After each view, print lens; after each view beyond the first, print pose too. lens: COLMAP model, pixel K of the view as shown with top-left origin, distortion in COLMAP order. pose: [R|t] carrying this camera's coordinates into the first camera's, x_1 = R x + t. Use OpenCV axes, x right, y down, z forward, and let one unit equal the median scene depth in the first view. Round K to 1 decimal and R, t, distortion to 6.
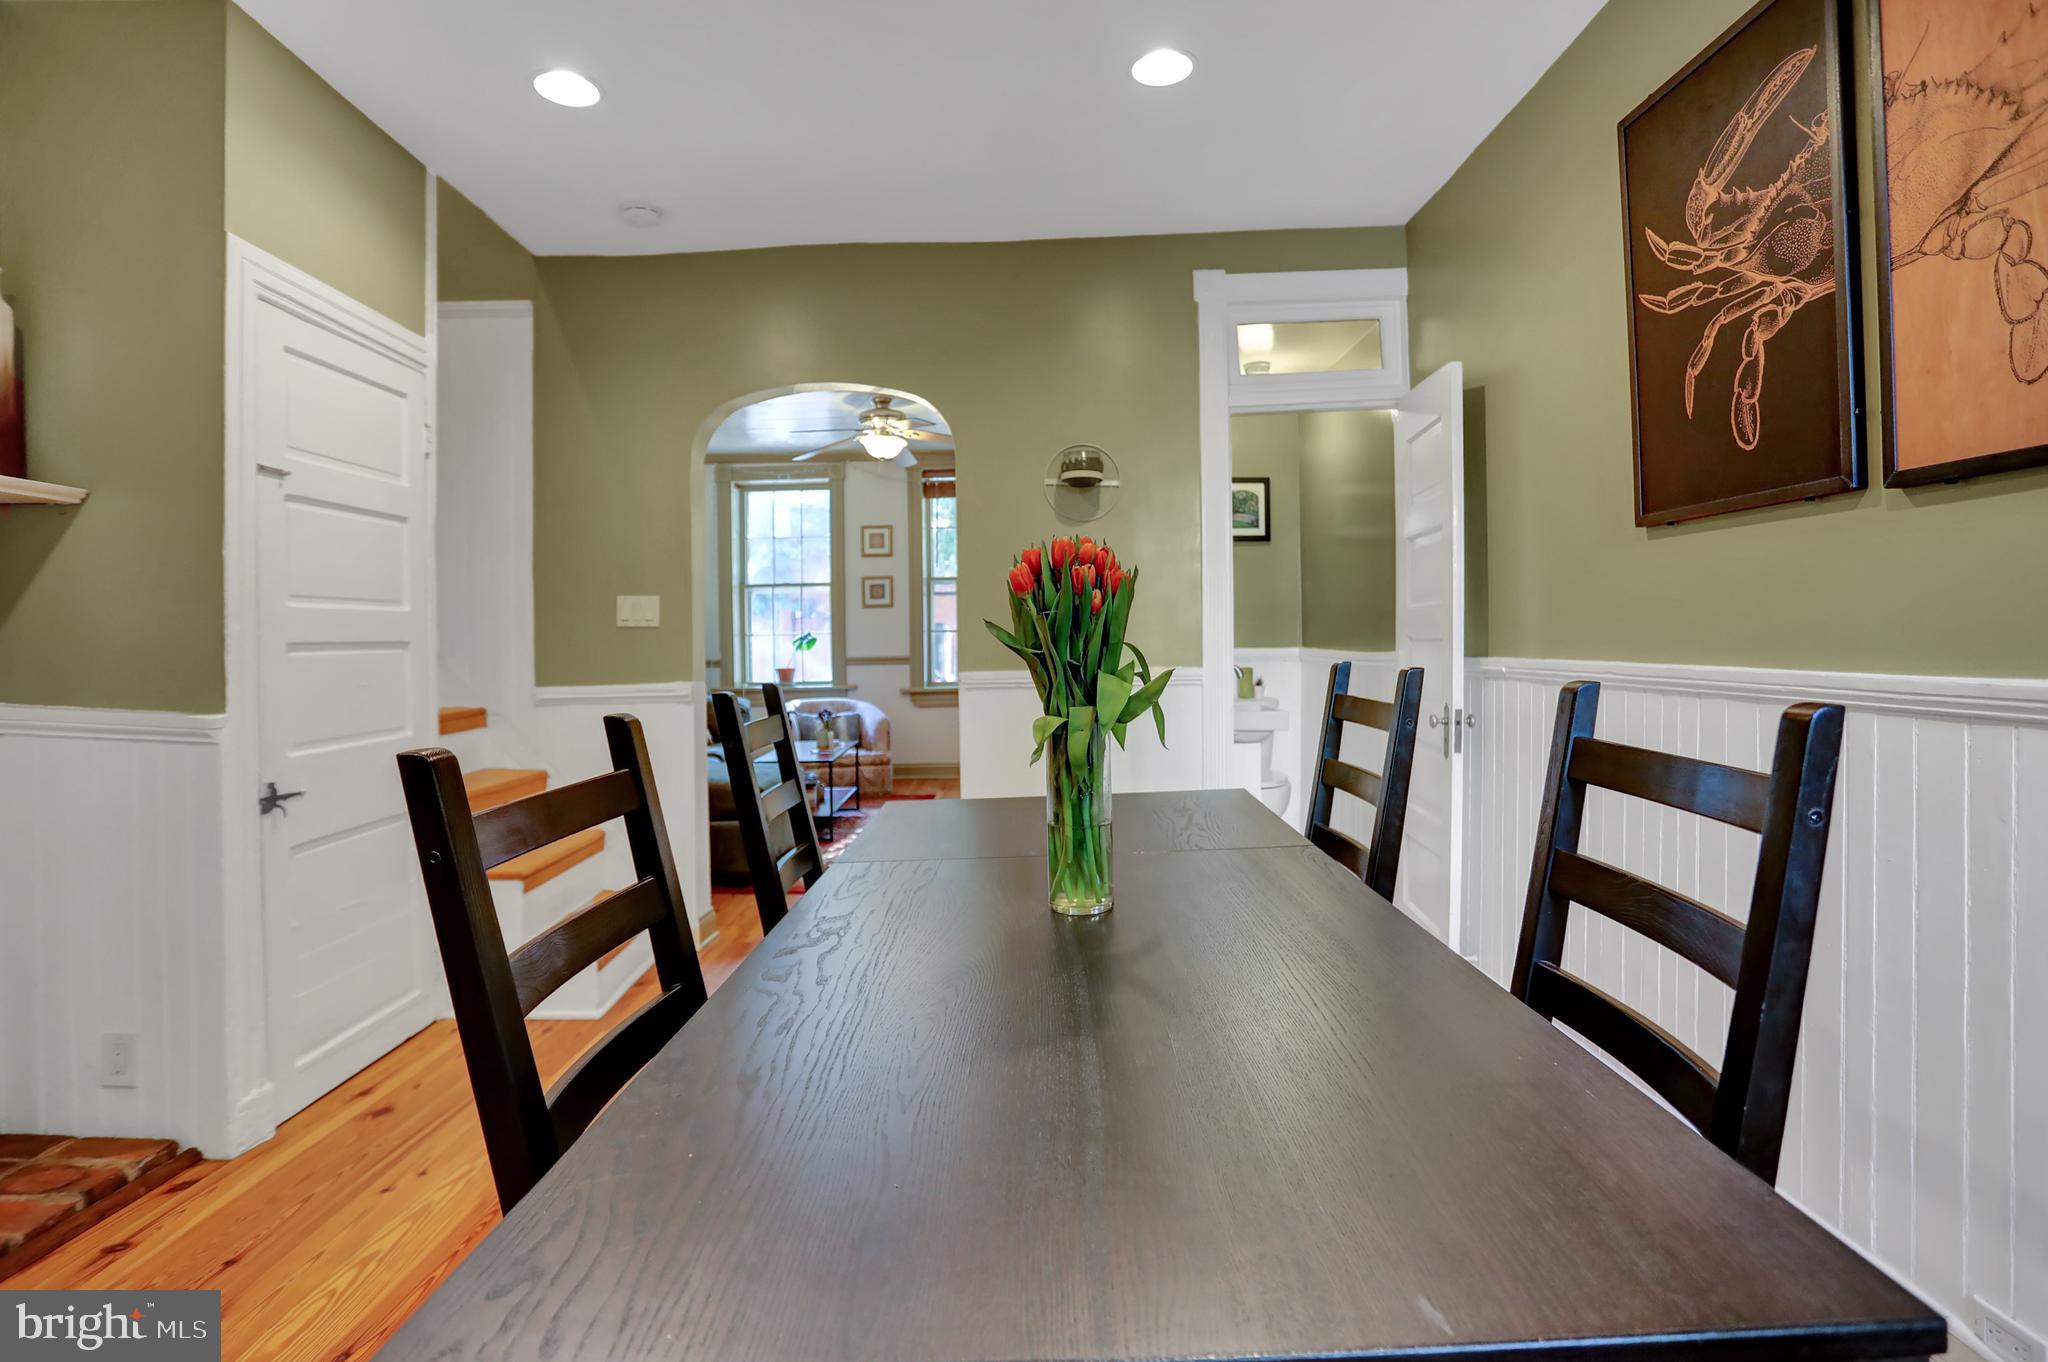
lens RADIAL K [[1041.2, 0, 1024.0], [0, 1041.2, 681.0], [0, 0, 1]] dist [-0.079201, 0.028387]
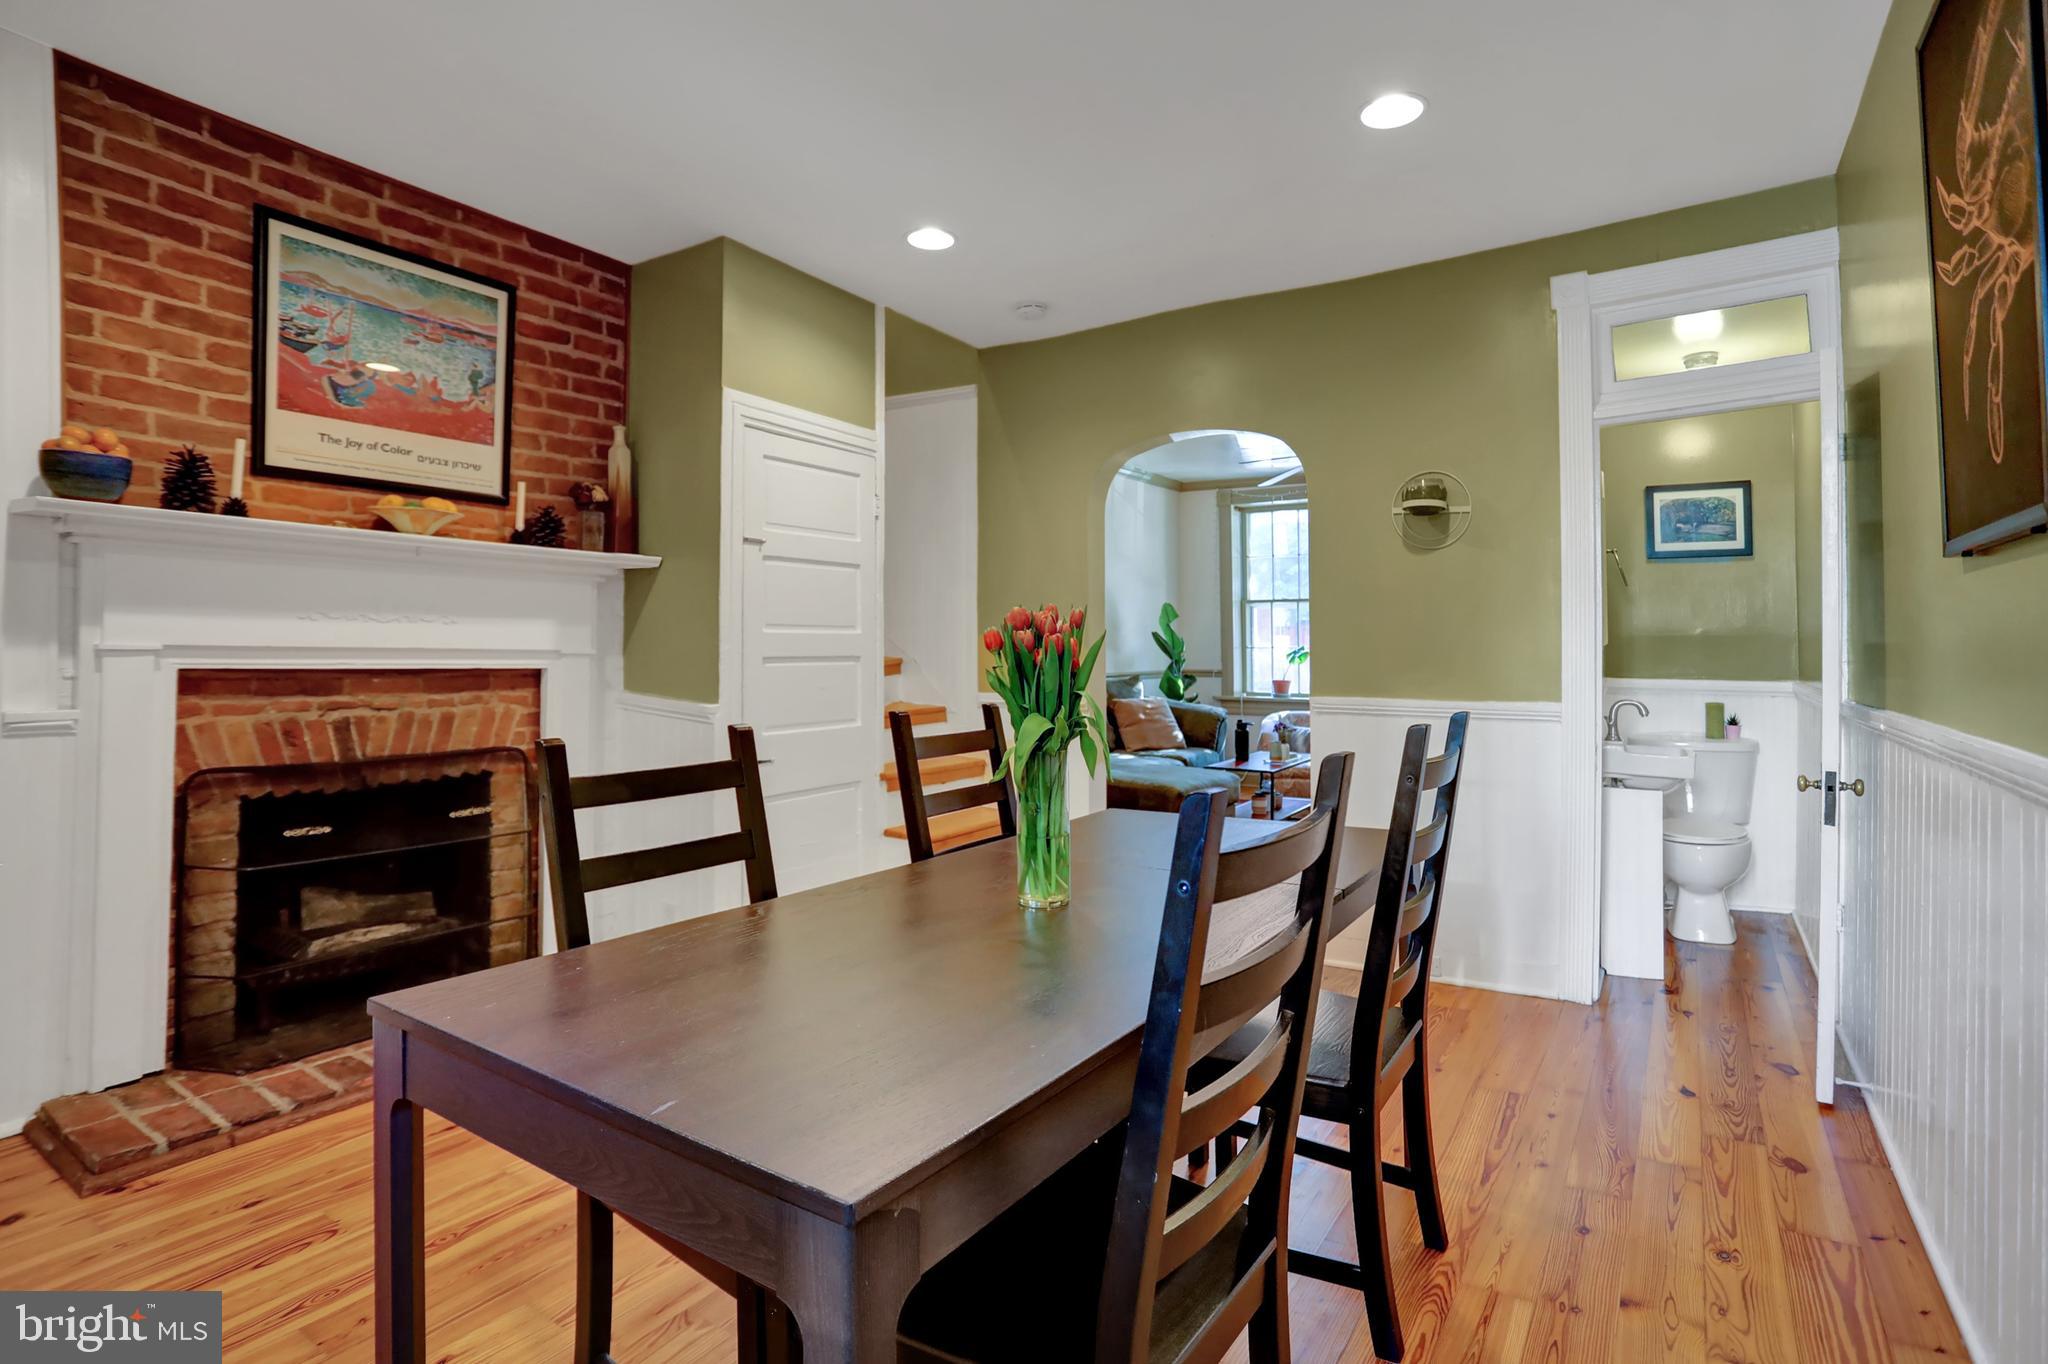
lens RADIAL K [[1041.2, 0, 1024.0], [0, 1041.2, 682.0], [0, 0, 1]] dist [-0.079201, 0.028387]
pose [[0.827247, 0.038768, -0.560500, 0.297134], [-0.039702, 0.999156, 0.010513, -0.023313], [0.560434, 0.013556, 0.828088, -0.021706]]
